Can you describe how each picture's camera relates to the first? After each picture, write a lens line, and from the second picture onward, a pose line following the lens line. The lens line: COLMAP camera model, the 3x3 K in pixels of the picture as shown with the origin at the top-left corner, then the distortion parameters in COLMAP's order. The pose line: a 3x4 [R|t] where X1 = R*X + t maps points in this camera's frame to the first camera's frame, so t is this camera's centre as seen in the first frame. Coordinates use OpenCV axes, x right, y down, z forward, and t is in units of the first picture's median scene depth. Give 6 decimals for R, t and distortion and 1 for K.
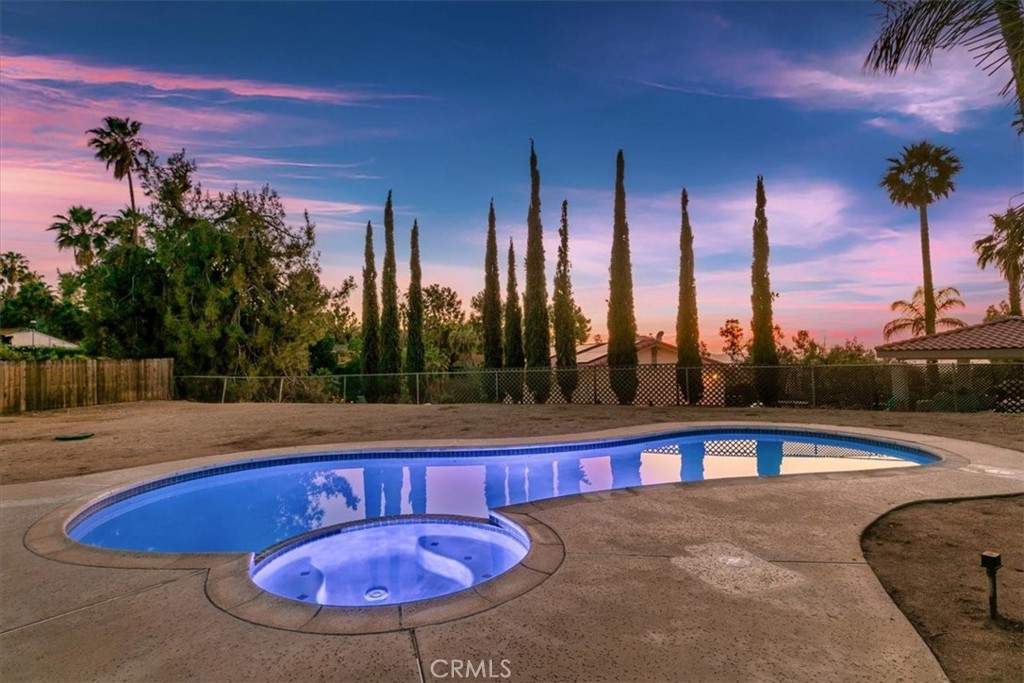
lens RADIAL K [[537.5, 0, 510.7], [0, 537.5, 341.7], [0, 0, 1]] dist [0.000767, -0.000323]
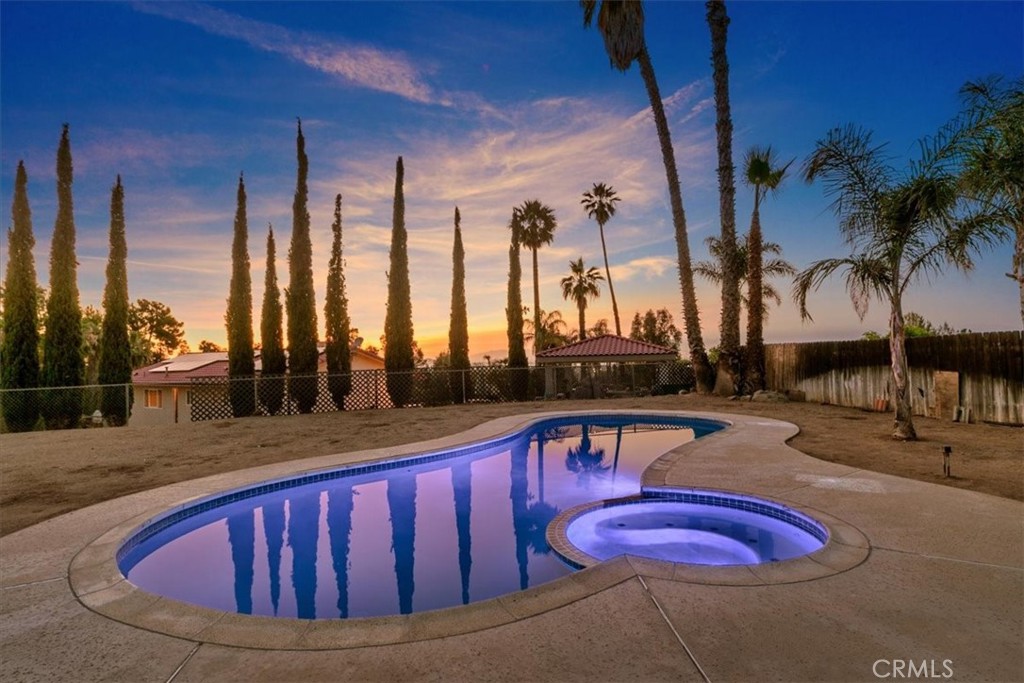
lens RADIAL K [[537.5, 0, 510.7], [0, 537.5, 341.7], [0, 0, 1]] dist [0.000767, -0.000323]
pose [[0.740180, 0.022558, 0.672030, -0.240627], [-0.011368, 0.999714, -0.021037, 0.008667], [-0.672313, 0.007932, 0.740225, 0.083818]]
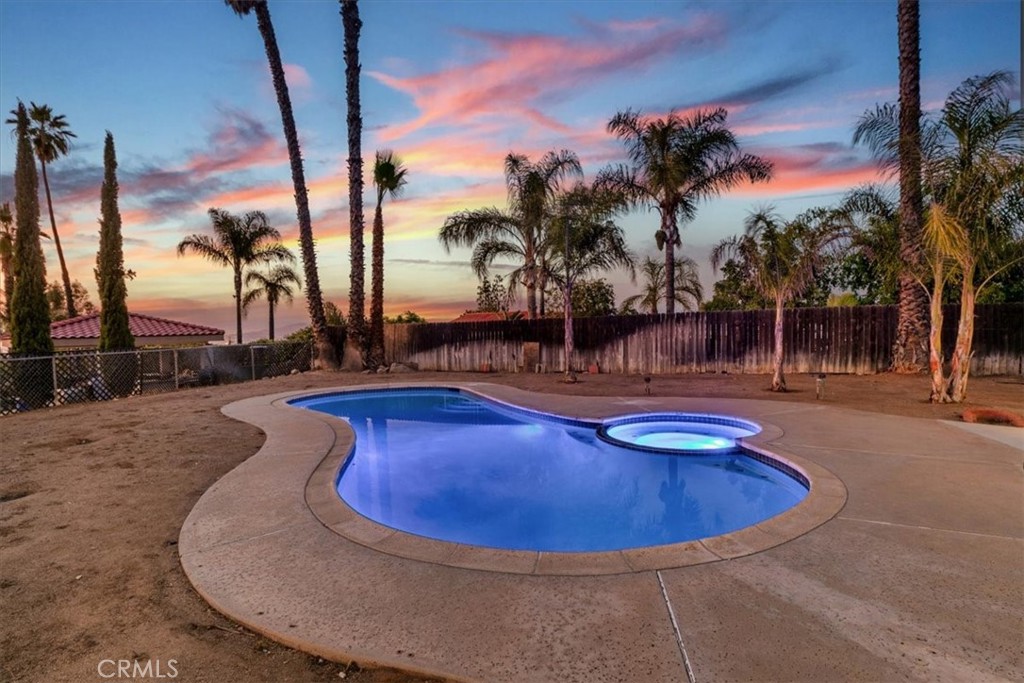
lens RADIAL K [[537.5, 0, 510.7], [0, 537.5, 341.7], [0, 0, 1]] dist [0.000767, -0.000323]
pose [[-0.204294, -0.002146, 0.978907, -0.367228], [0.000107, 0.999998, 0.002215, 0.018960], [-0.978909, 0.000557, -0.204294, 0.381564]]
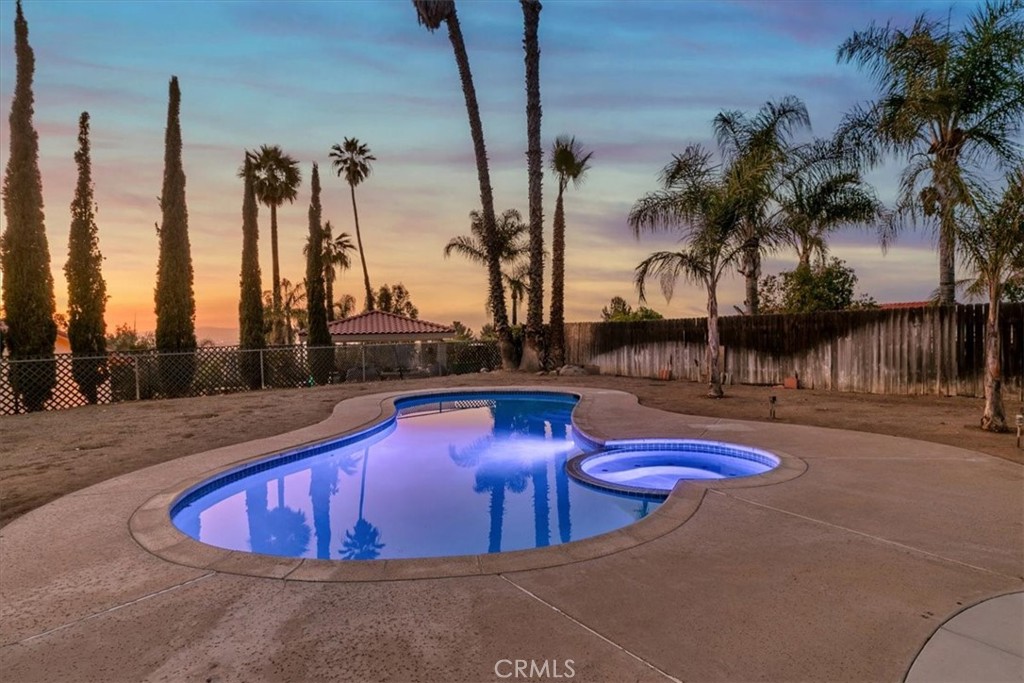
lens RADIAL K [[608.7, 0, 512.0], [0, 608.7, 341.5], [0, 0, 1]] dist [0.006176, -0.000590]
pose [[0.332822, -0.003000, 0.942985, -0.364204], [-0.013799, 0.999872, 0.008051, 0.014126], [-0.942889, -0.015692, 0.332738, 0.172581]]
